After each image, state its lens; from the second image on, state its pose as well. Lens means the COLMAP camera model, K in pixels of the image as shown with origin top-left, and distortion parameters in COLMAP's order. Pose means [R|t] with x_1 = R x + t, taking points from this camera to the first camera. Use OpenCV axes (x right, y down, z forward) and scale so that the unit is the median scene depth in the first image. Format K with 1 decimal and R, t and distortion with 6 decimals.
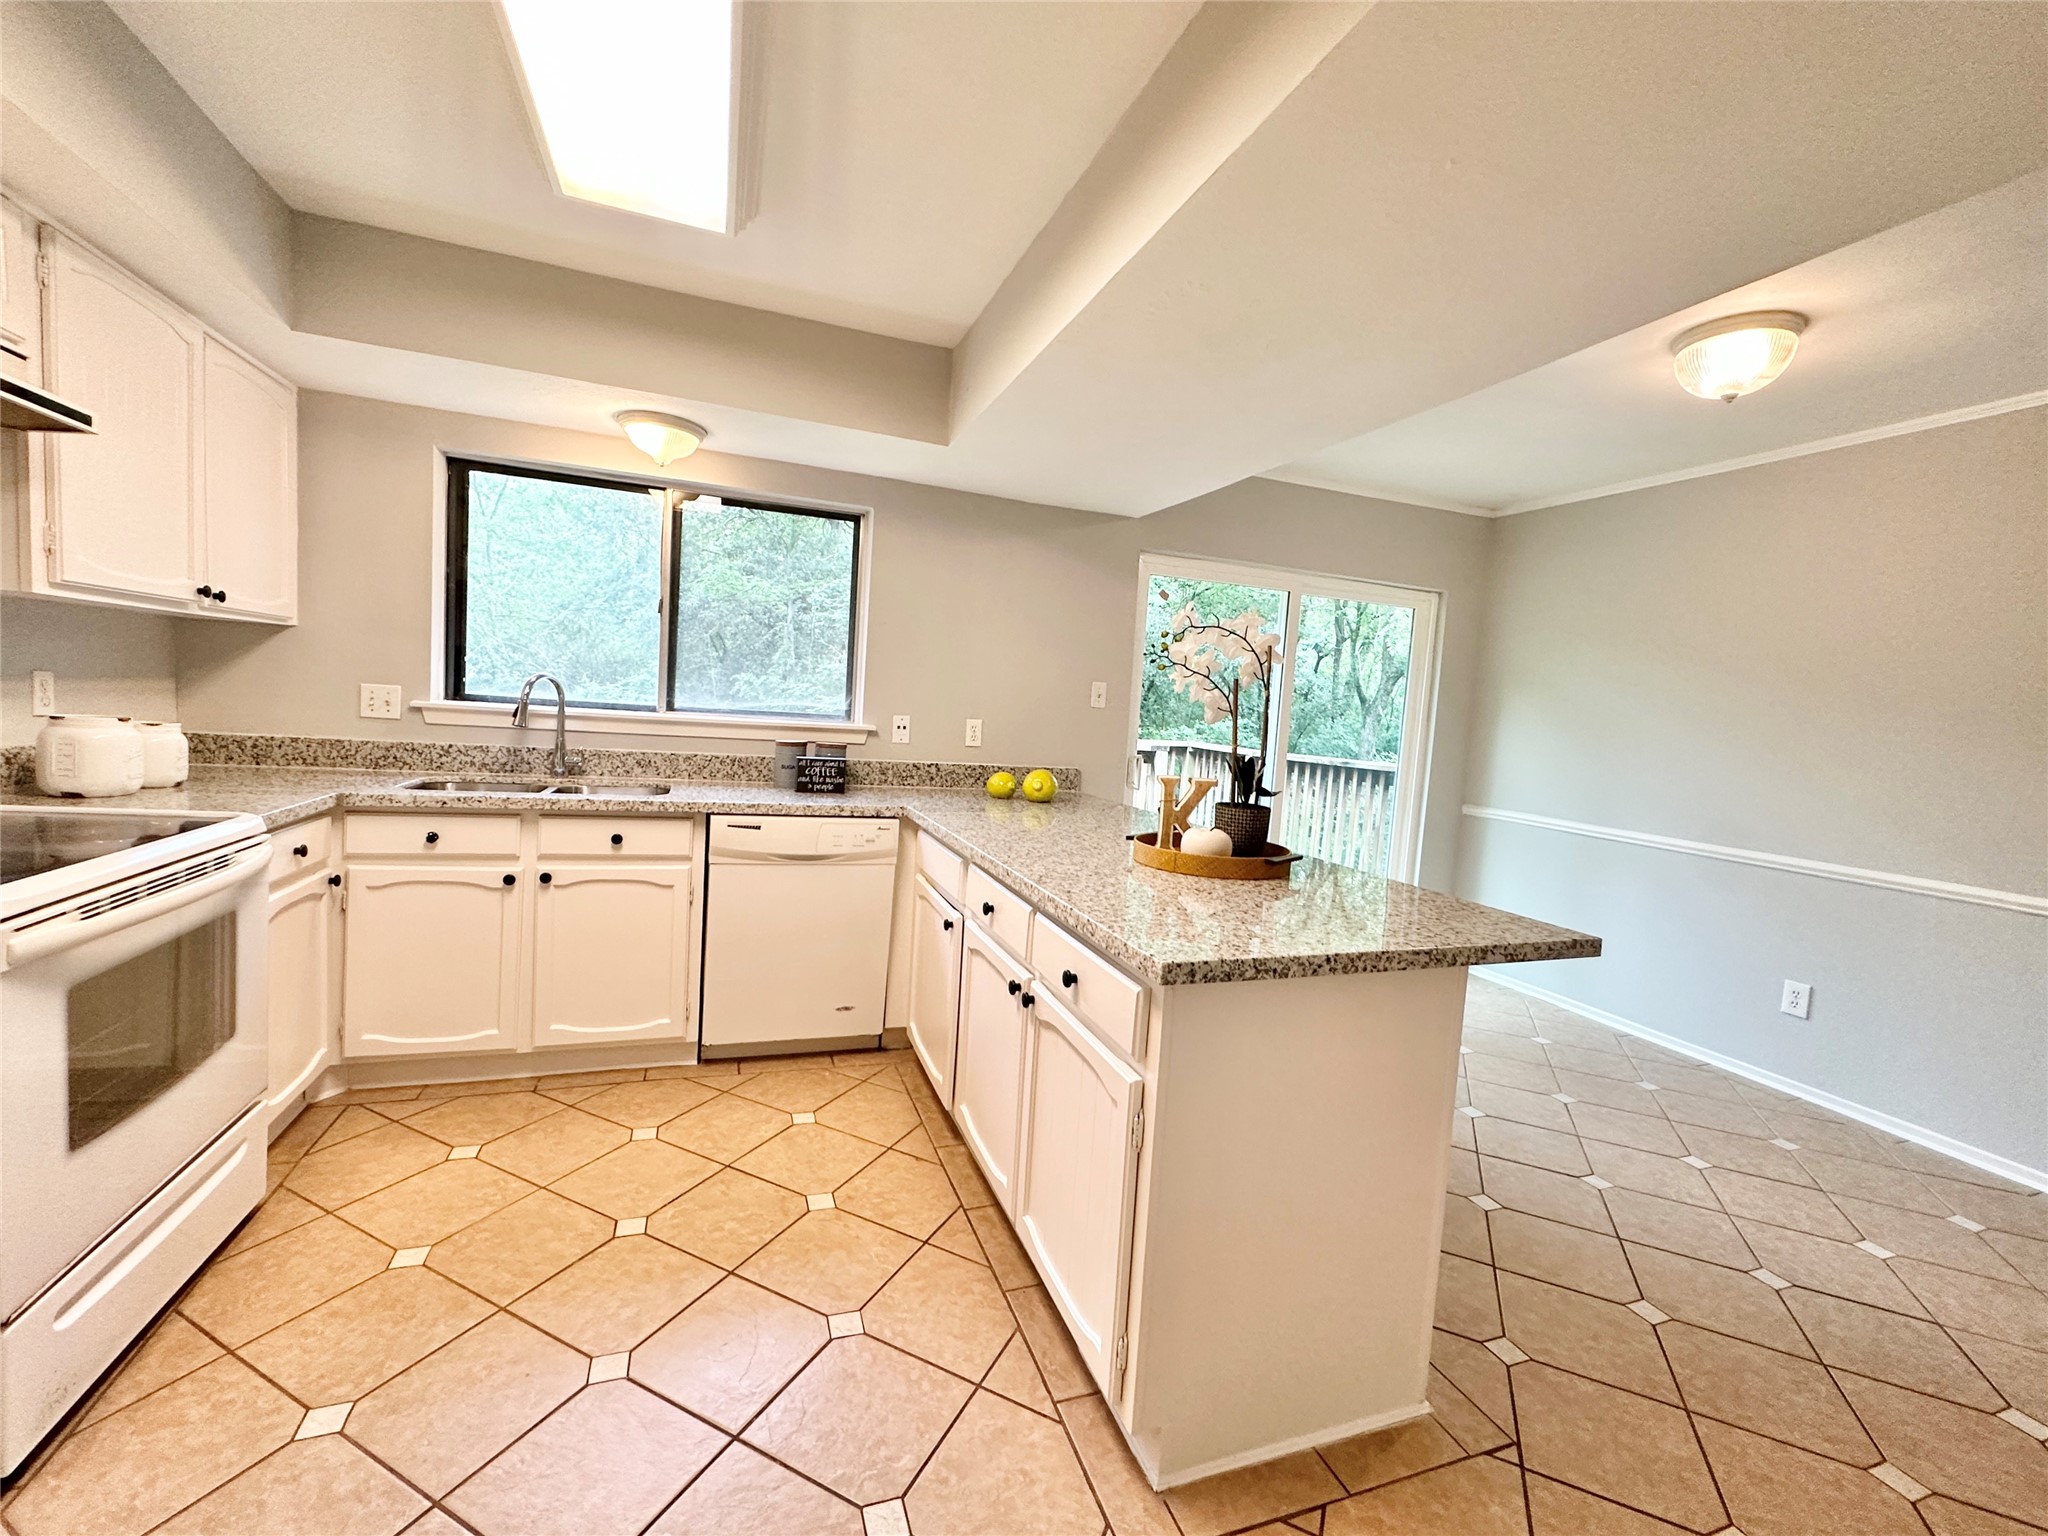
lens RADIAL K [[849.6, 0, 1024.0], [0, 849.6, 768.0], [0, 0, 1]] dist [-0.009029, -0.000170]
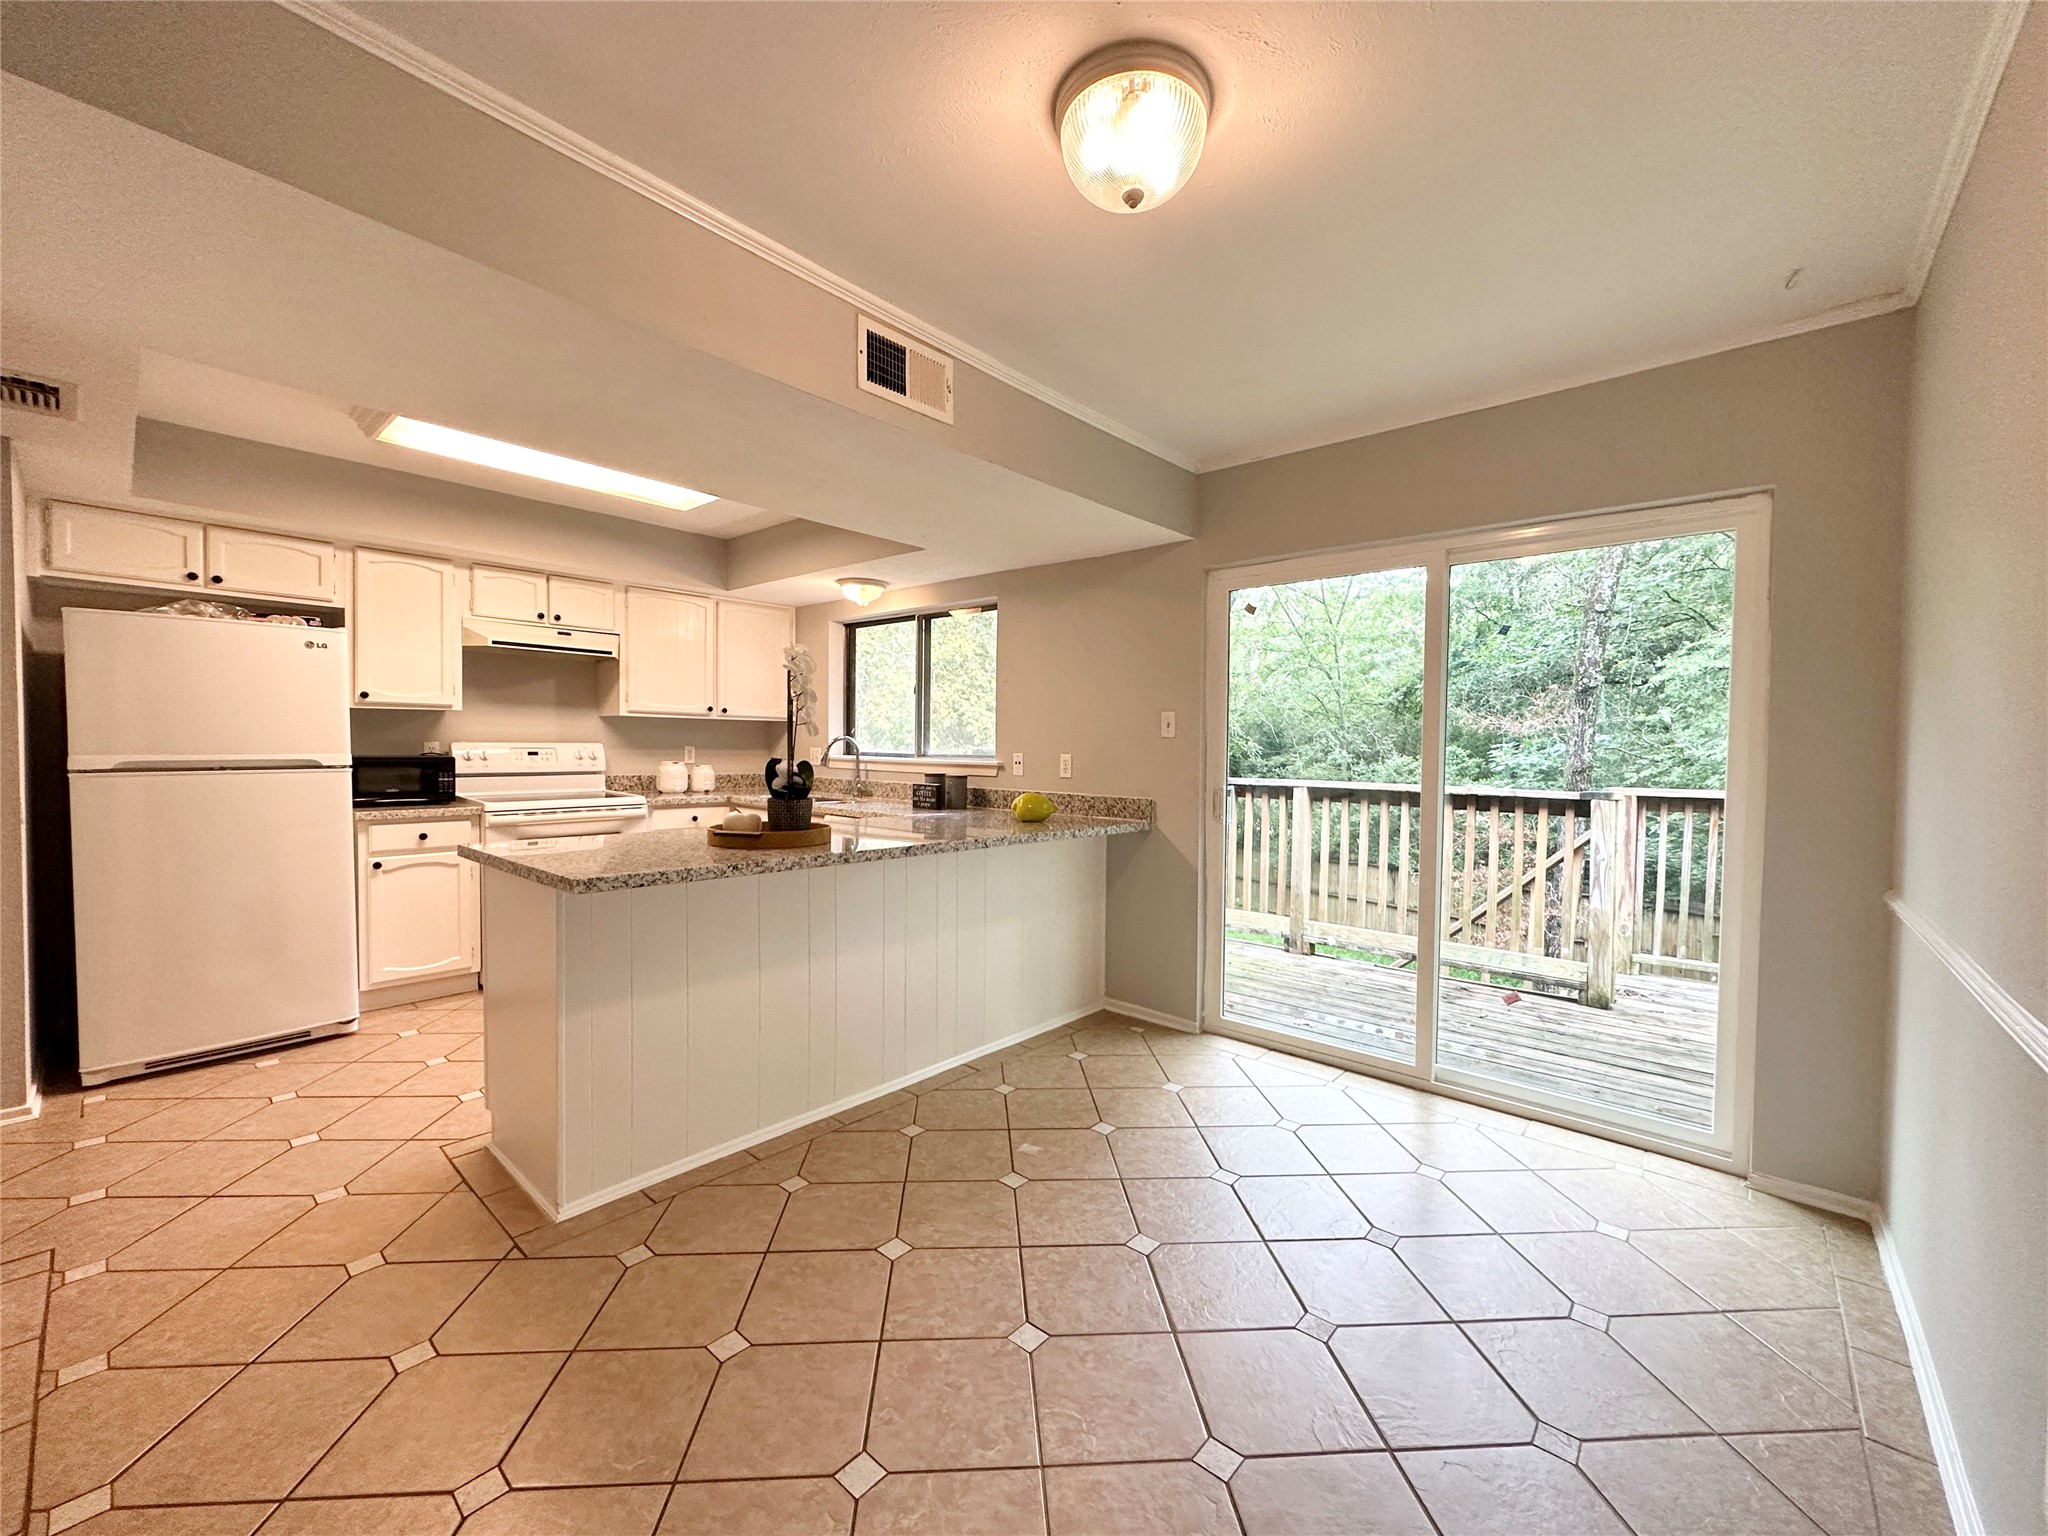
lens RADIAL K [[815.4, 0, 1024.0], [0, 815.4, 768.0], [0, 0, 1]] dist [-0.002649, 0.000215]
pose [[0.482505, -0.032140, -0.875303, 0.982260], [-0.046270, 0.996996, -0.062114, 0.036600], [0.874670, 0.070470, 0.479568, 0.473826]]
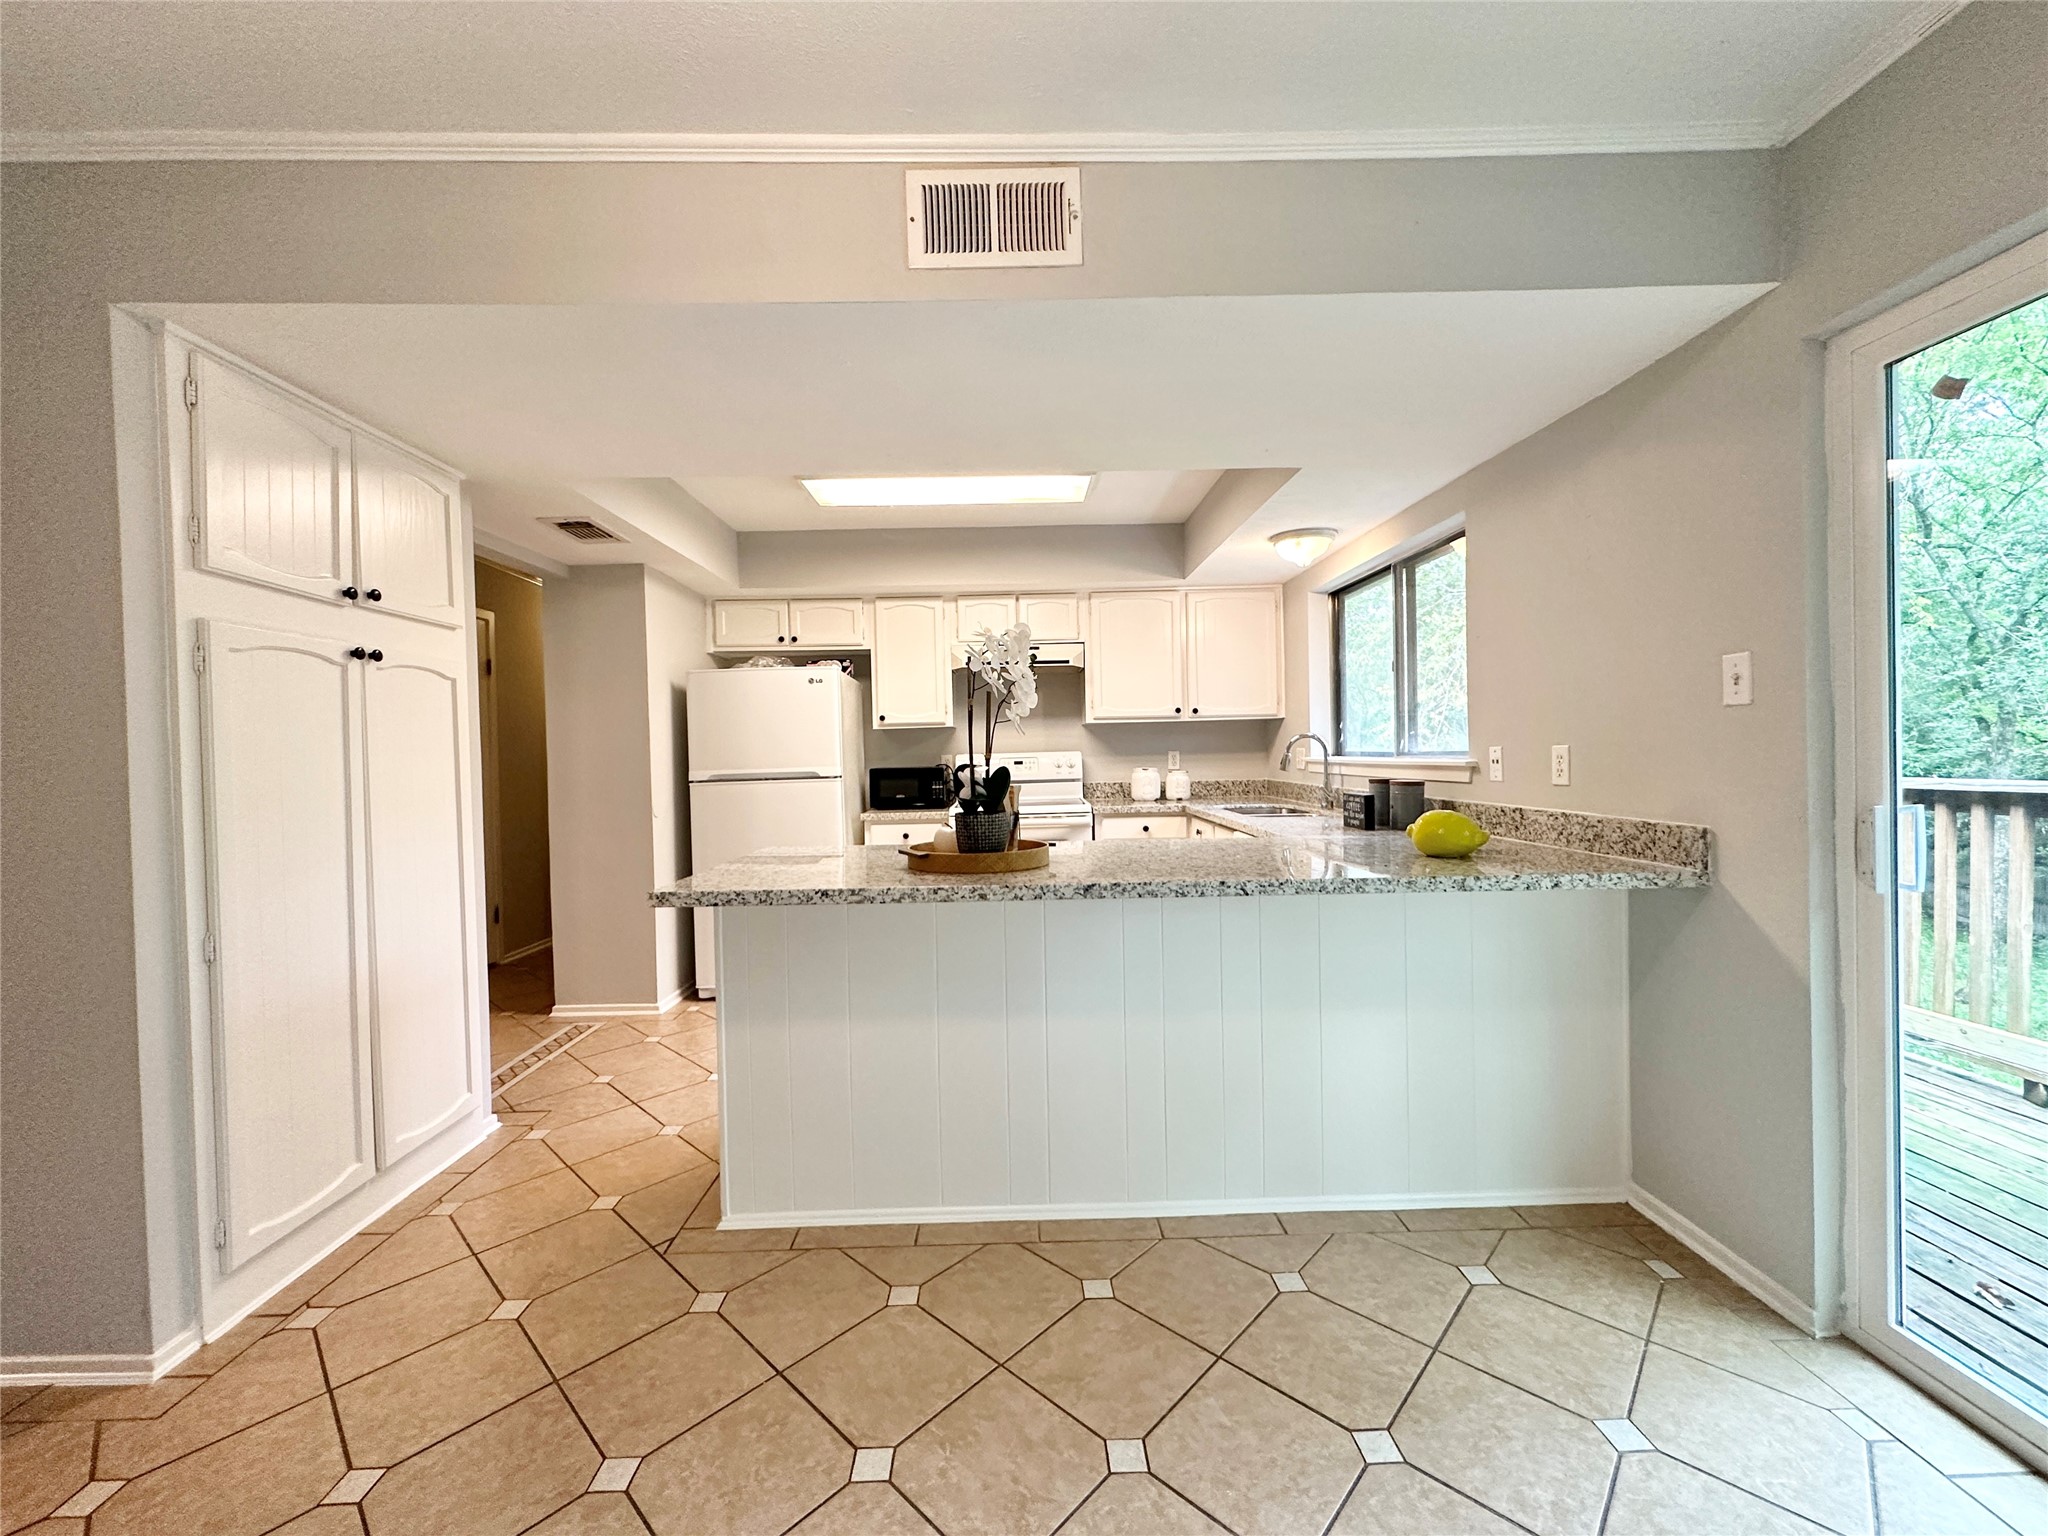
lens RADIAL K [[815.4, 0, 1024.0], [0, 815.4, 768.0], [0, 0, 1]] dist [-0.002649, 0.000215]
pose [[-0.321313, -0.038152, -0.946204, 0.780131], [-0.065266, 0.997704, -0.018065, 0.000999], [0.944721, 0.055951, -0.323065, 0.901555]]
